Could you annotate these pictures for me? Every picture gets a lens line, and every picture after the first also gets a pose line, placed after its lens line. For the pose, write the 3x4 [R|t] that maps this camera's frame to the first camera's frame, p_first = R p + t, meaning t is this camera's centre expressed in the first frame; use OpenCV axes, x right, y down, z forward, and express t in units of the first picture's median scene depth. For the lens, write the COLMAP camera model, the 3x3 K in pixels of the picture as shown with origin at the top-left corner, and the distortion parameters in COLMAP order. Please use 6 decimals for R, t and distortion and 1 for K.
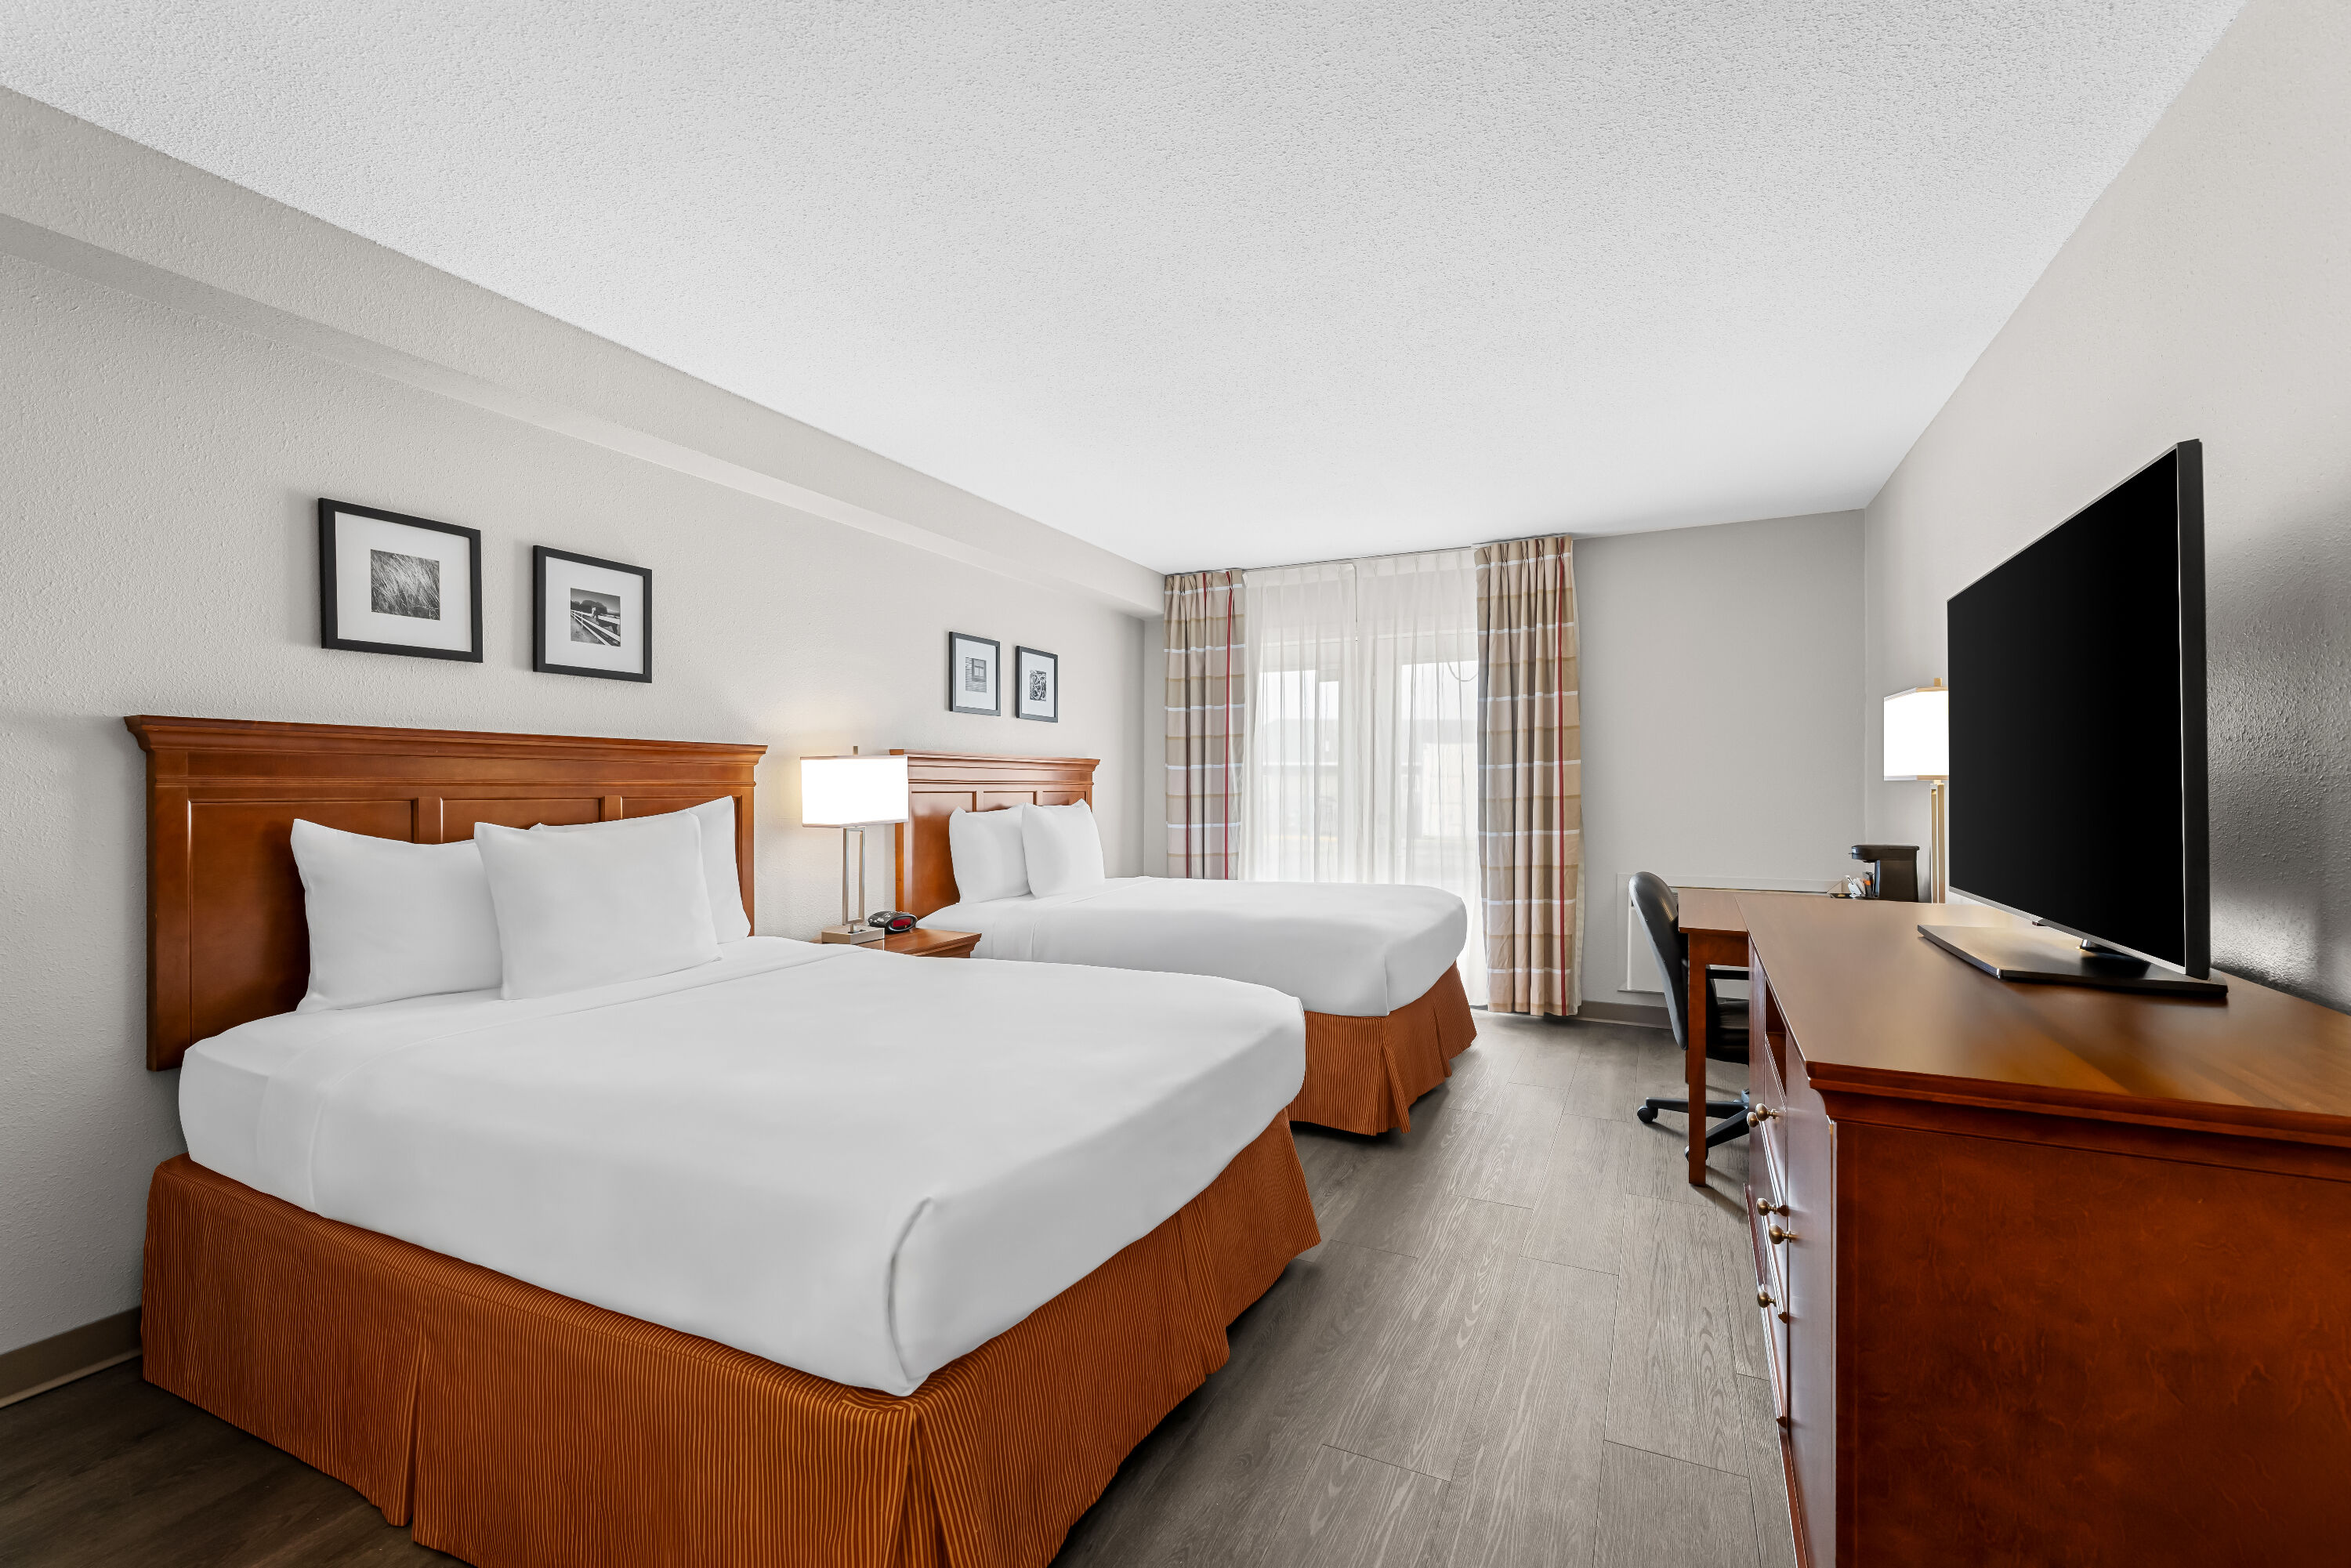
lens RADIAL K [[1041.4, 0, 1168.2], [0, 1041.4, 787.8], [0, 0, 1]] dist [0.032918, -0.000008]
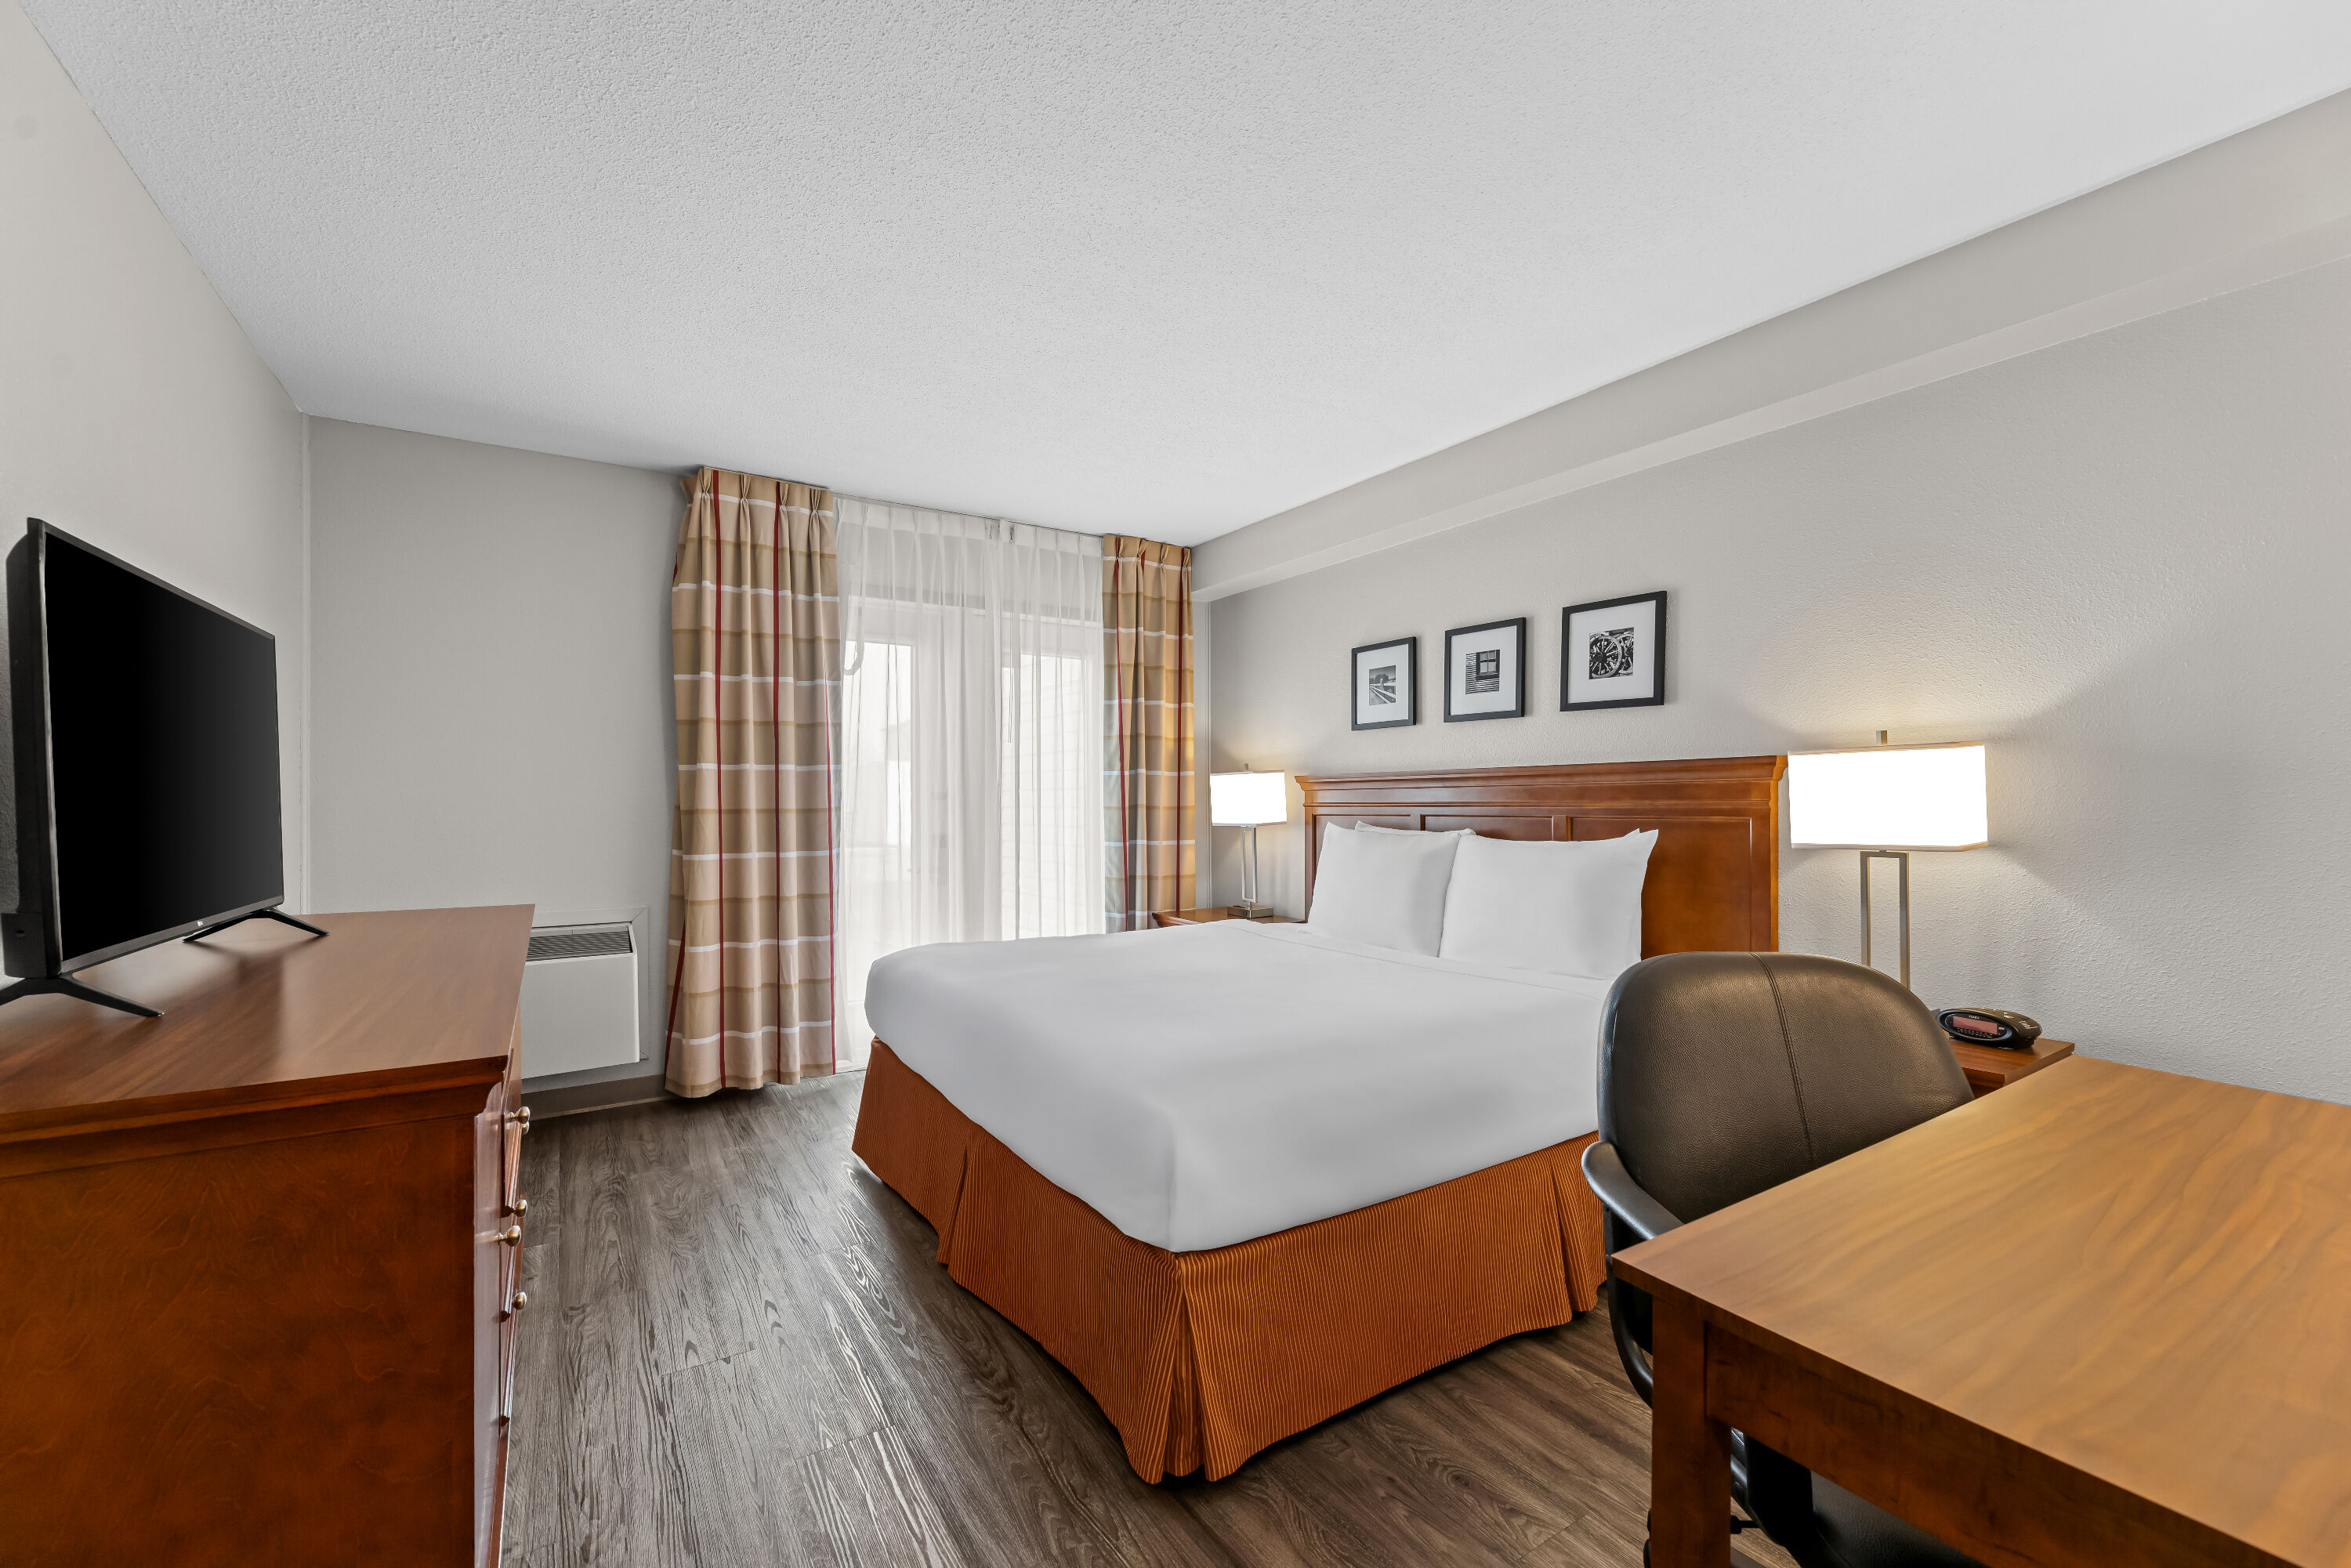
lens RADIAL K [[961.7, 0, 1166.8], [0, 961.7, 806.3], [0, 0, 1]] dist [0.001766, 0.000165]
pose [[-0.542244, 0.003457, -0.840214, 0.444893], [-0.009261, 0.999906, 0.010090, -0.005930], [0.840170, 0.013253, -0.542161, 0.924094]]
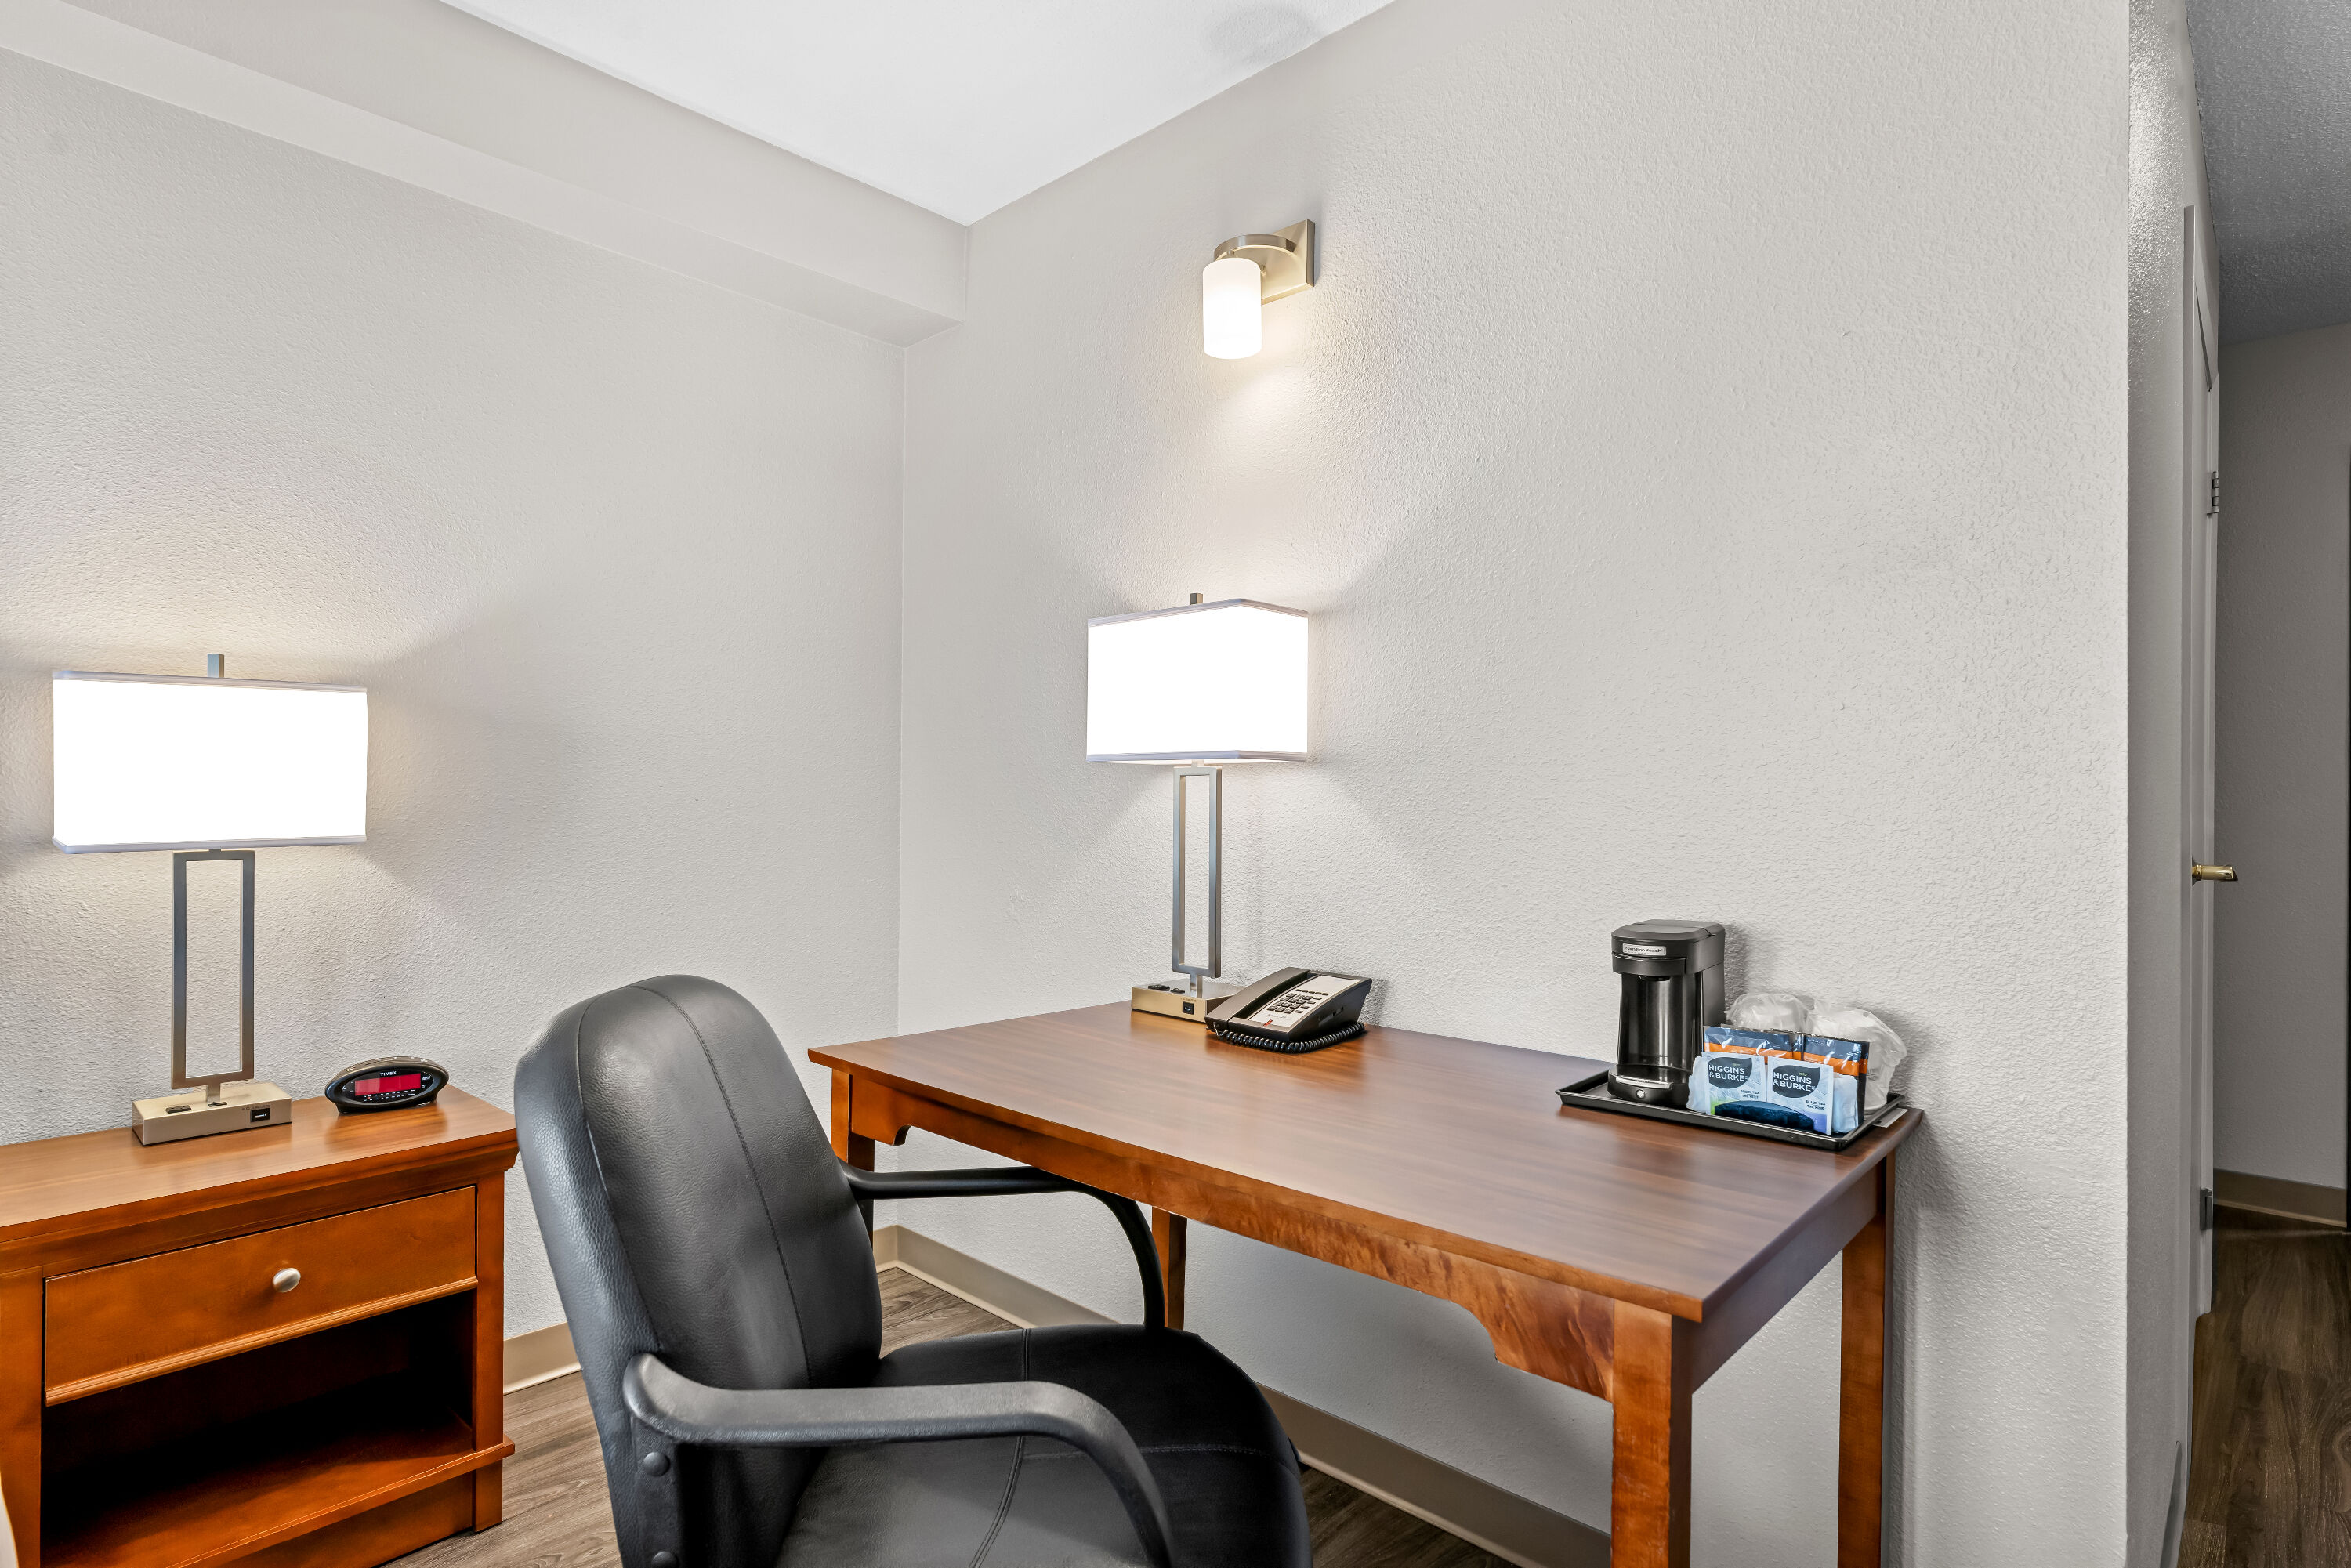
lens RADIAL K [[1211.9, 0, 1165.4], [0, 1211.9, 769.8], [0, 0, 1]] dist [0.012207, 0.001223]
pose [[0.950570, -0.001922, -0.310506, 0.238413], [-0.006531, 0.999636, -0.026180, 0.001334], [0.310443, 0.026914, 0.950211, 0.698227]]
